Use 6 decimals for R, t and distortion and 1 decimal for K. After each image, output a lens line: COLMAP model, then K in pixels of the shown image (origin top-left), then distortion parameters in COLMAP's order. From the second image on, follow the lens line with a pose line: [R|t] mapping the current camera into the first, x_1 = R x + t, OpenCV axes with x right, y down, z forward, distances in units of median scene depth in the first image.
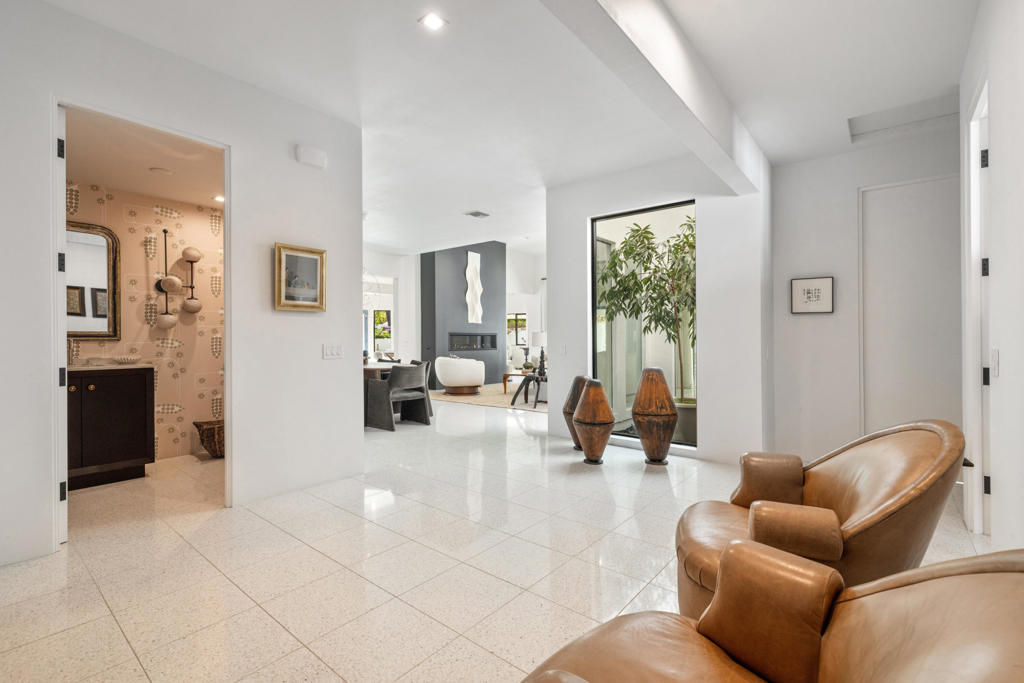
lens RADIAL K [[454.6, 0, 511.2], [0, 454.6, 335.4], [0, 0, 1]] dist [0.001656, 0.000085]
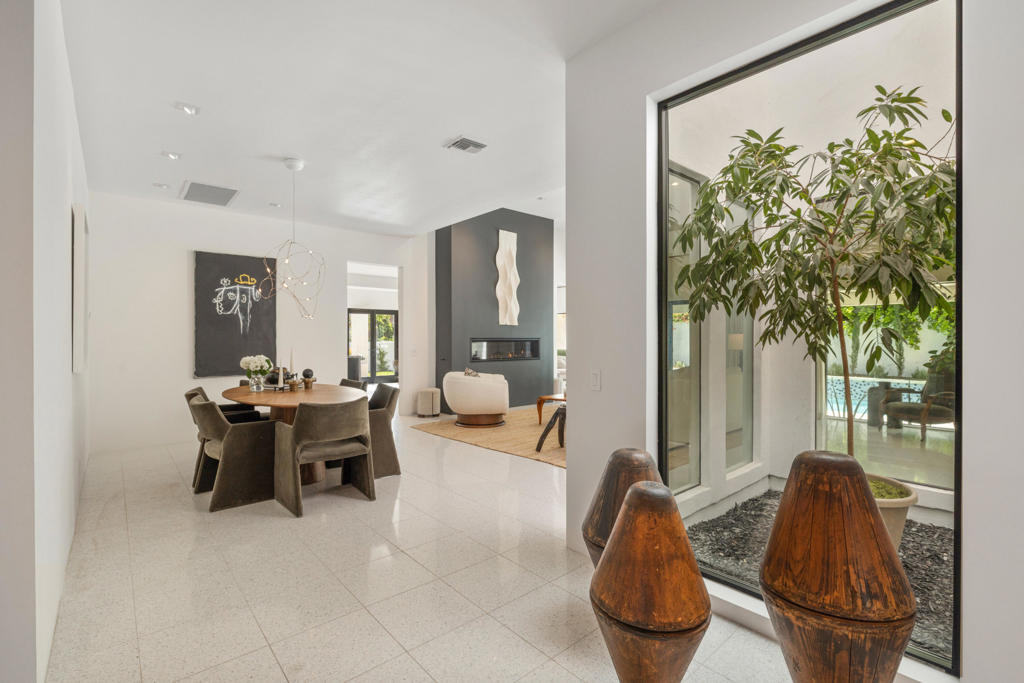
lens RADIAL K [[462.8, 0, 512.0], [0, 462.8, 341.5], [0, 0, 1]] dist [-0.001931, -0.000162]
pose [[0.986230, 0.001063, -0.165376, 0.053721], [0.000821, 0.999936, 0.011324, -0.008420], [0.165377, -0.011304, 0.986166, 0.248671]]
